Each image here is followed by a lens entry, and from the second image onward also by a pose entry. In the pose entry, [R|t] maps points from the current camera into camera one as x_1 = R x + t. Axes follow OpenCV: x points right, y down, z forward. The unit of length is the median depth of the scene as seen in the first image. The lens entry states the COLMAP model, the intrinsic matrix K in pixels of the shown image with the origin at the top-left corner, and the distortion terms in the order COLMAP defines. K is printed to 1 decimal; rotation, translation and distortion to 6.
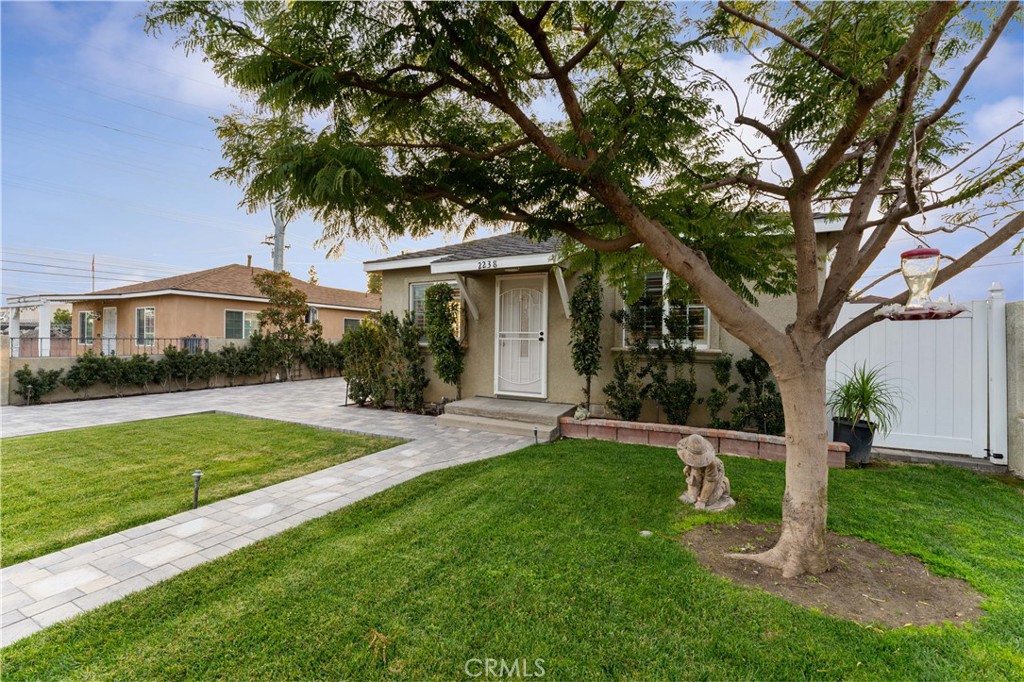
lens RADIAL K [[429.8, 0, 512.0], [0, 429.8, 341.0], [0, 0, 1]] dist [-0.001703, -0.000219]
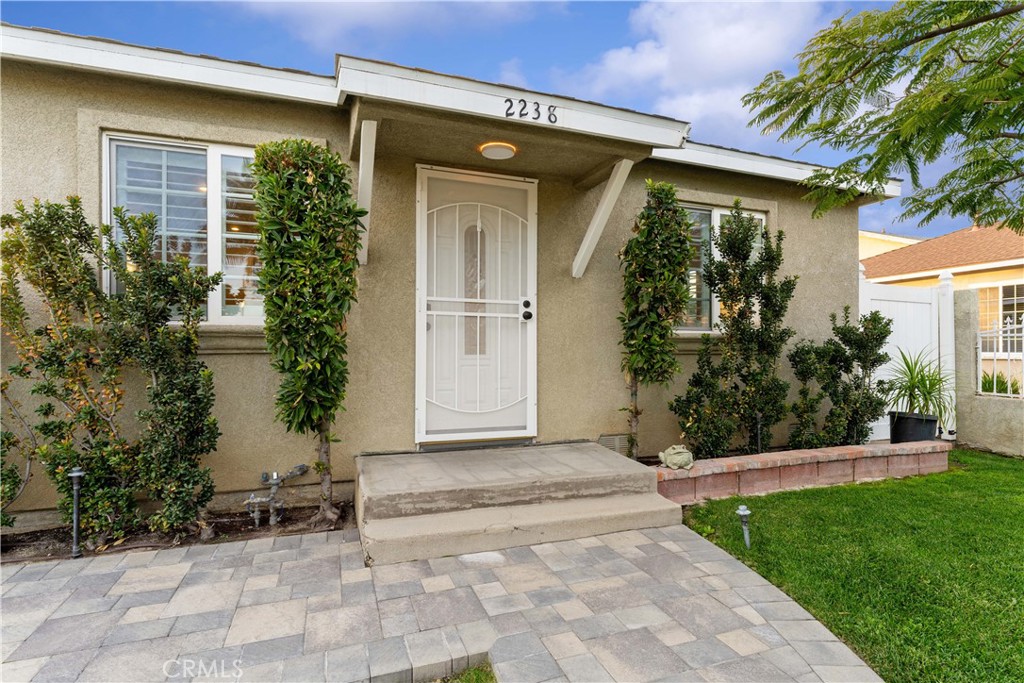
lens RADIAL K [[505.8, 0, 512.0], [0, 505.8, 341.5], [0, 0, 1]] dist [-0.000079, -0.000117]
pose [[0.683040, 0.000489, 0.730381, -0.358032], [0.005356, 0.999970, -0.005678, 0.028781], [-0.730361, 0.007790, 0.683017, 0.626291]]
